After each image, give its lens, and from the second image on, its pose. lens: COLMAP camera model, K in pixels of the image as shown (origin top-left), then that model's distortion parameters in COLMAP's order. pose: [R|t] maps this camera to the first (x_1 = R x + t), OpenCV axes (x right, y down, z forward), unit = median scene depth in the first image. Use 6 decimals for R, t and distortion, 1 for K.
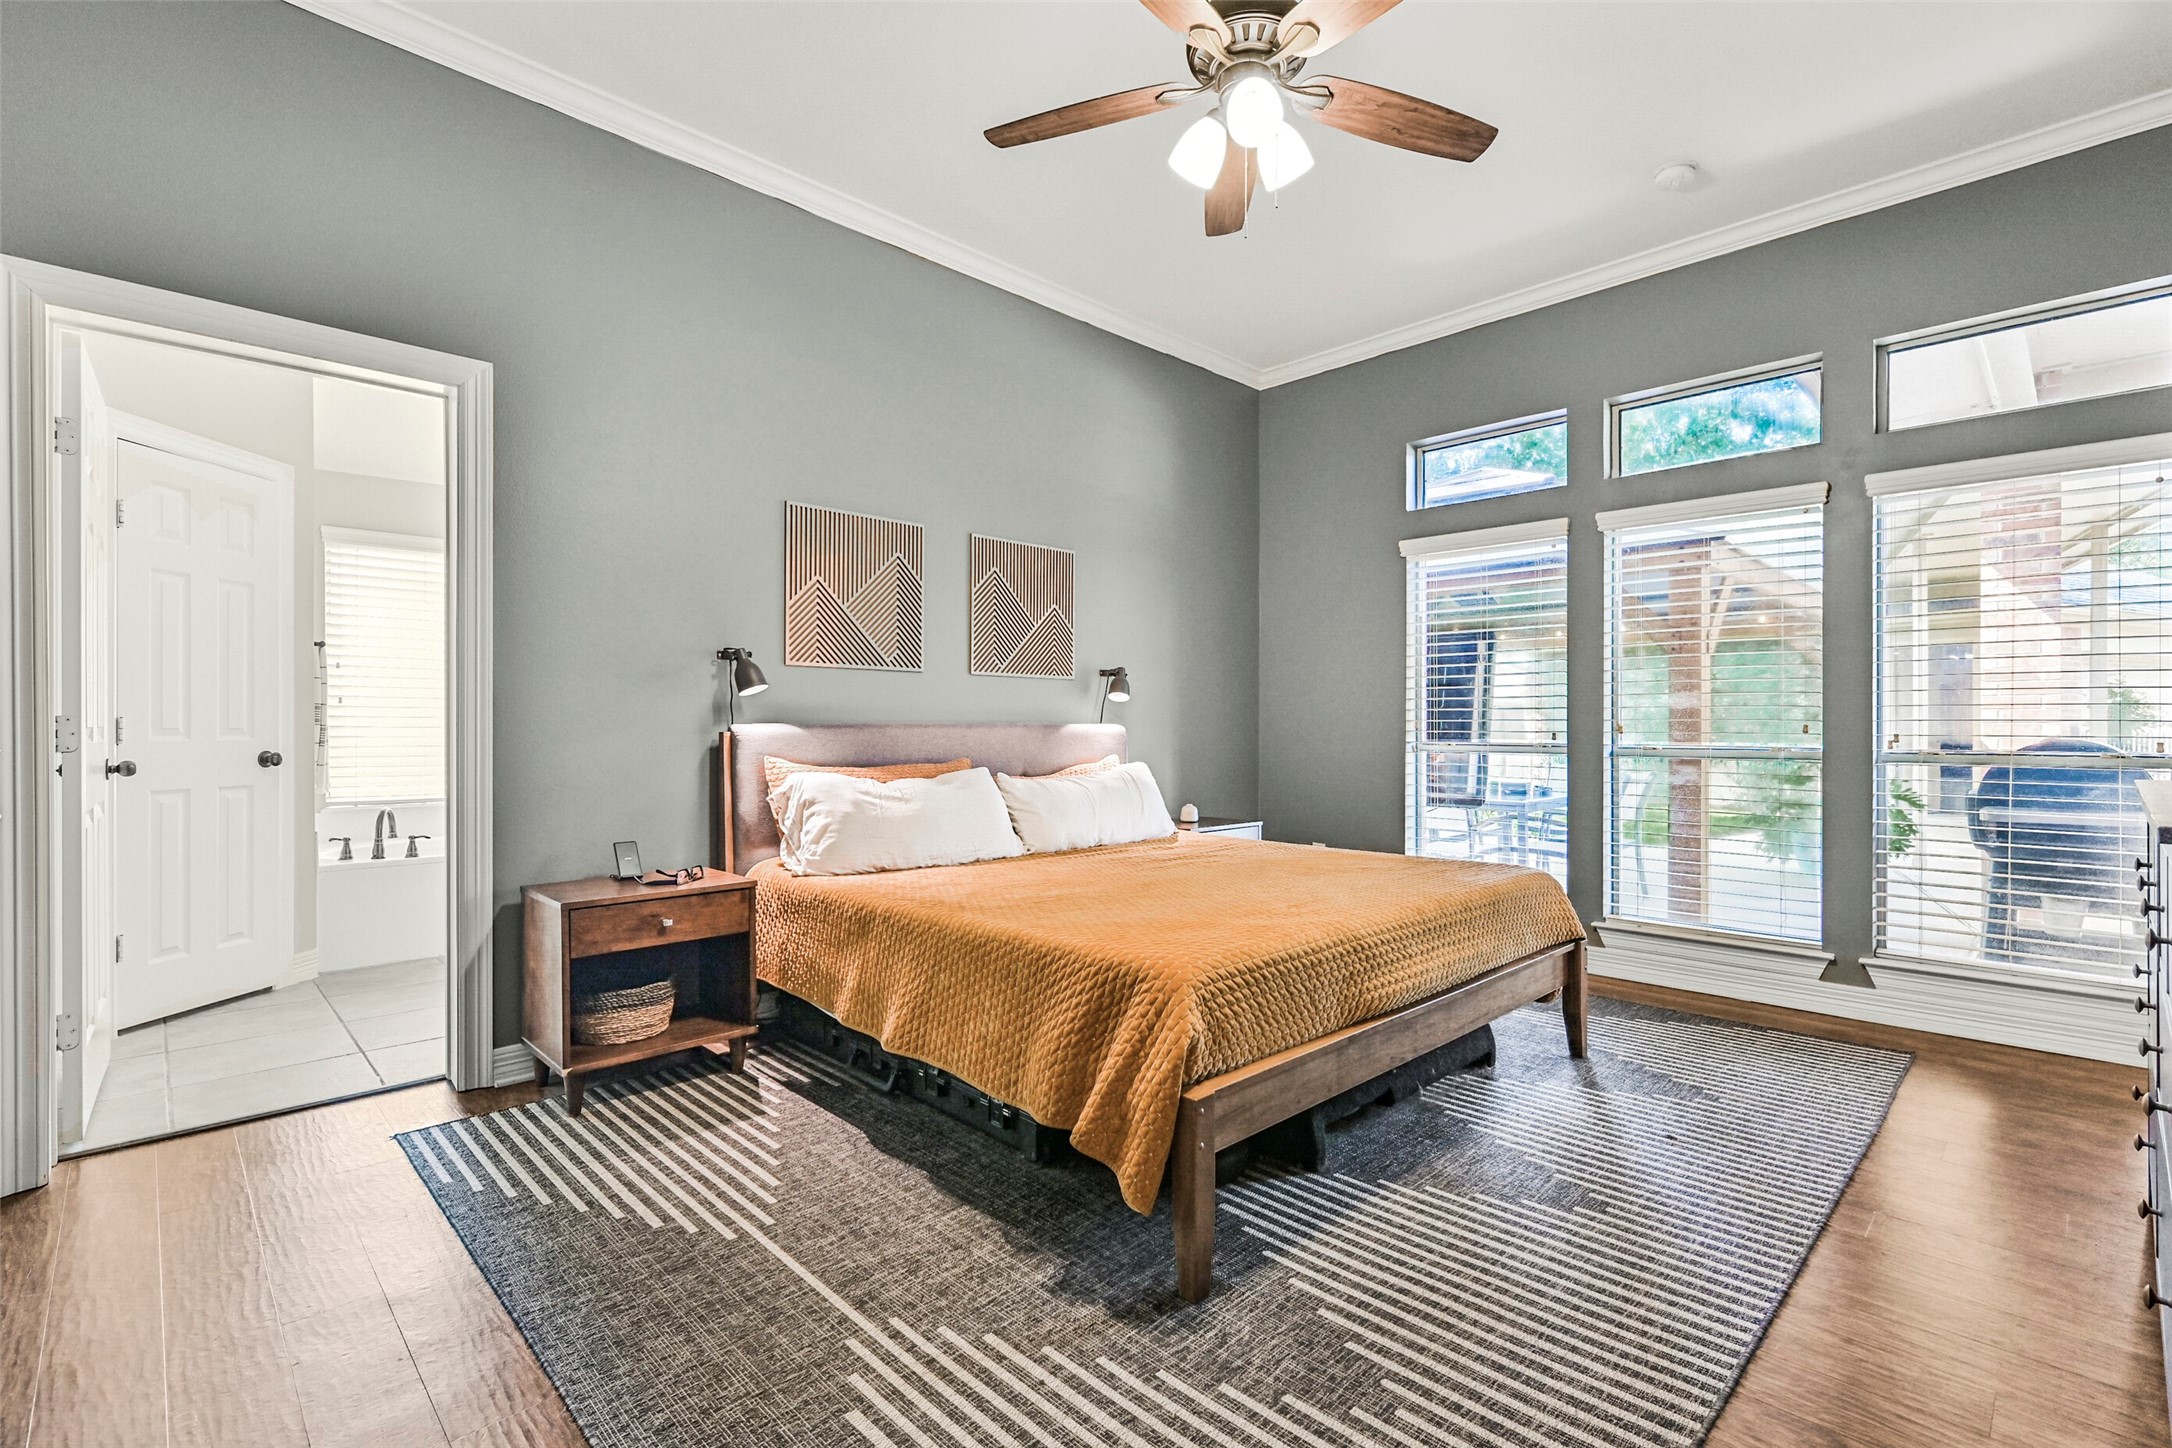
lens RADIAL K [[1001.3, 0, 1068.6], [0, 1001.3, 719.6], [0, 0, 1]] dist [-0.011427, 0.002616]
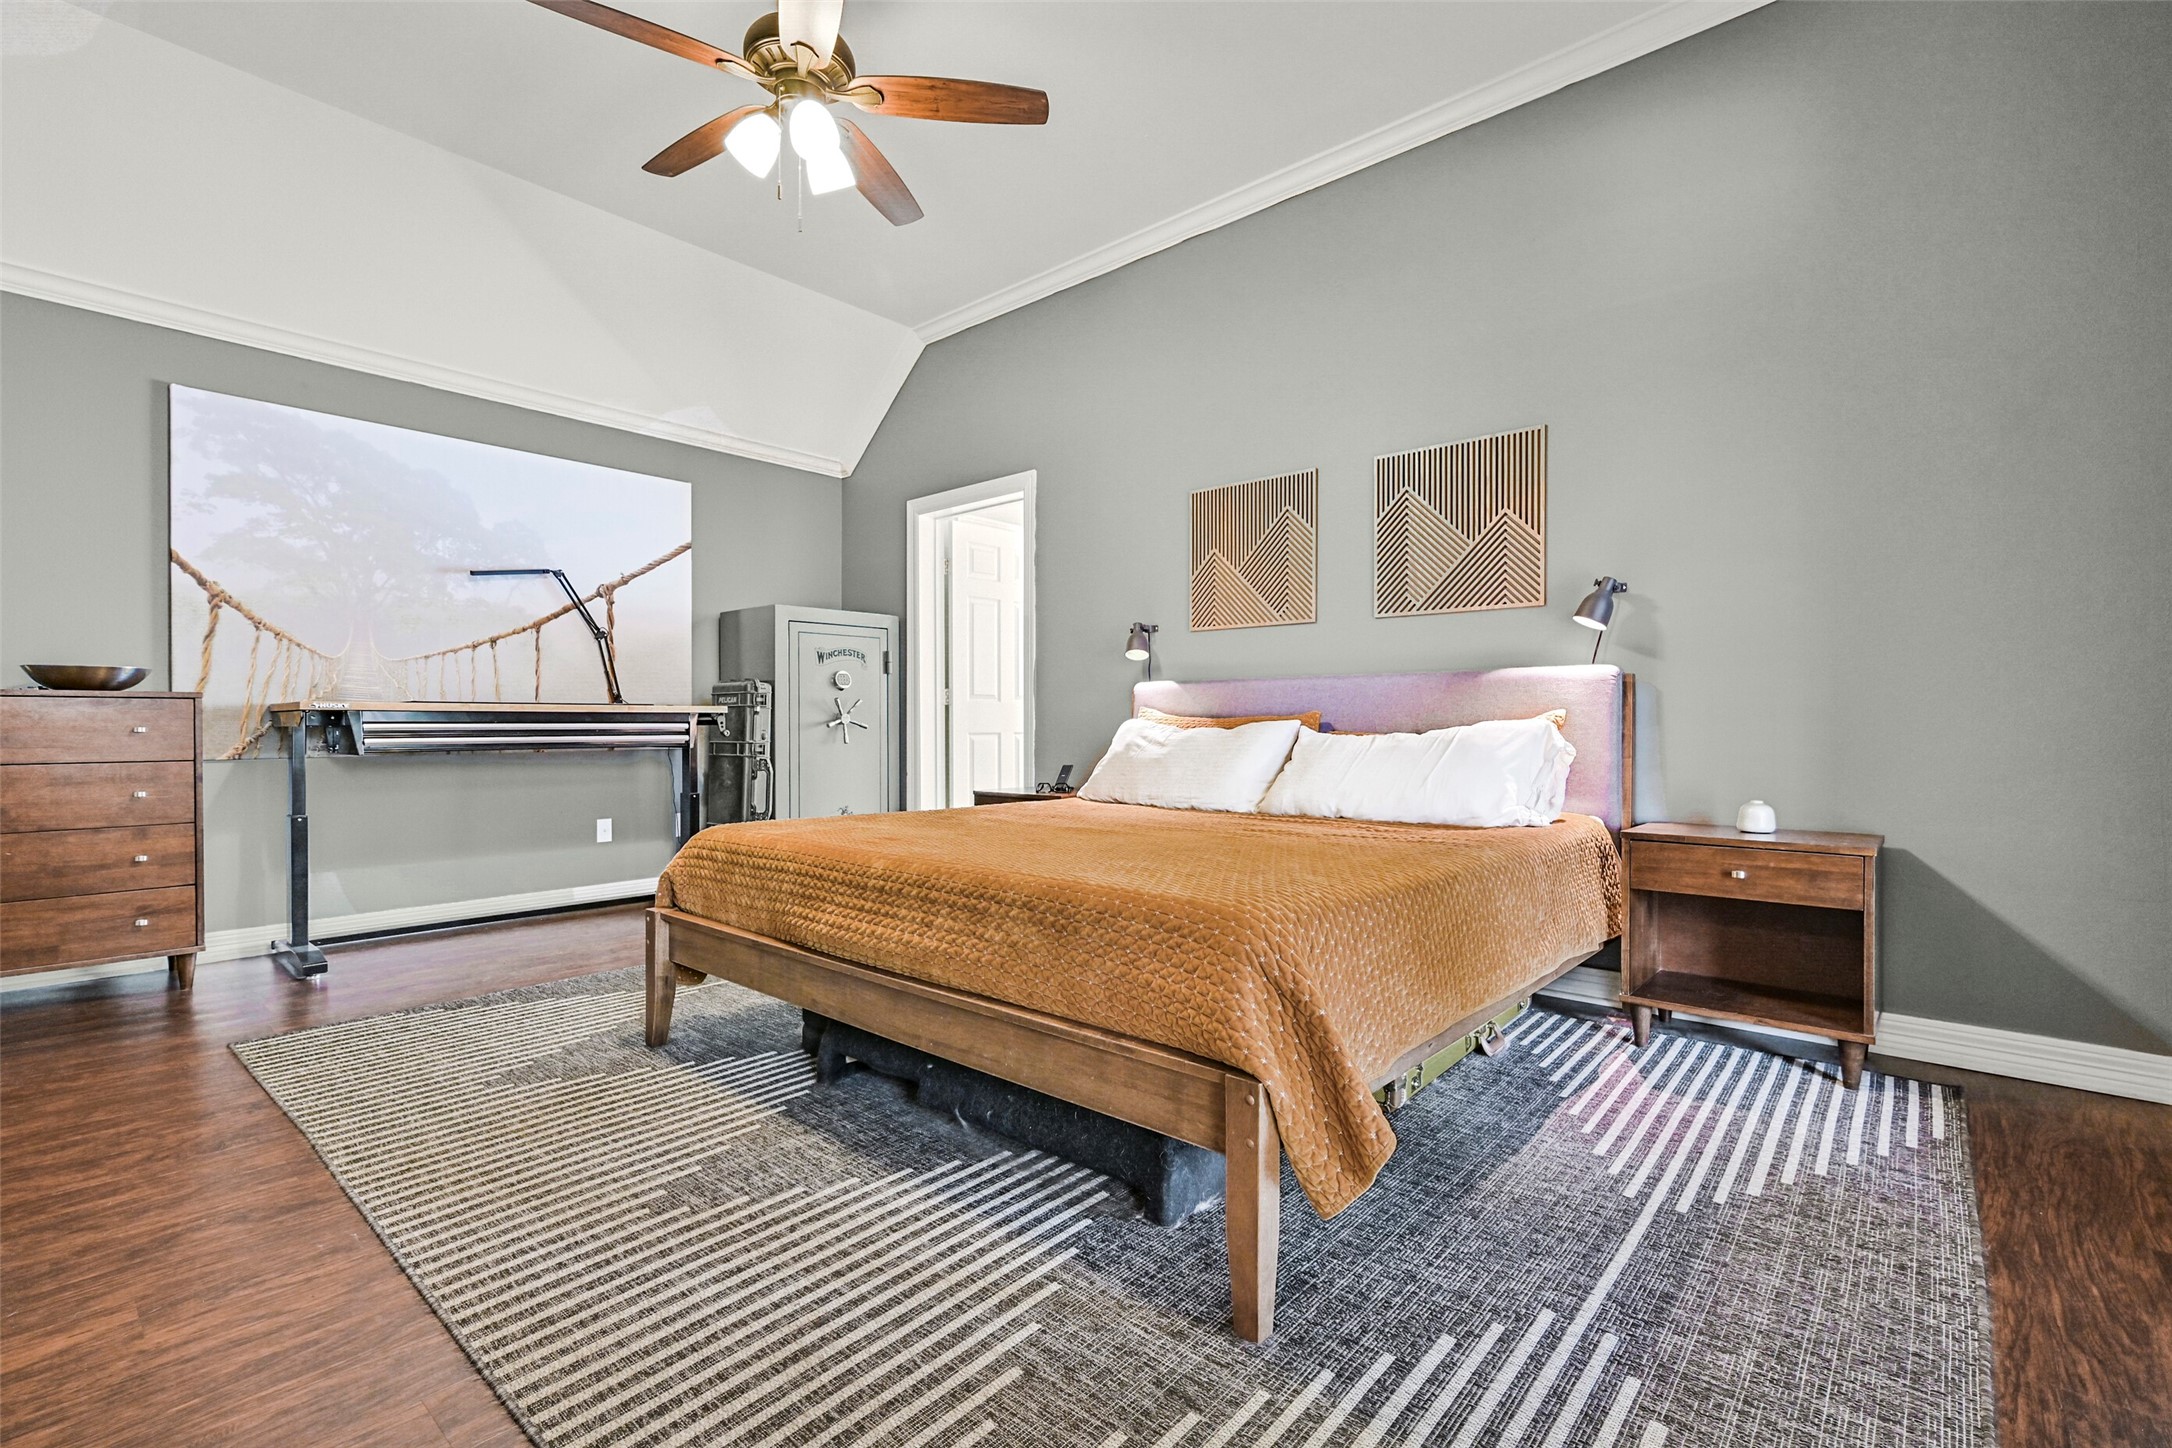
lens RADIAL K [[957.6, 0, 1092.4], [0, 957.6, 715.7], [0, 0, 1]] dist [-0.004877, 0.001648]
pose [[0.092713, -0.005121, -0.995680, 1.320782], [0.005994, 0.999972, -0.004585, 0.079644], [0.995675, -0.005543, 0.092741, 1.246583]]
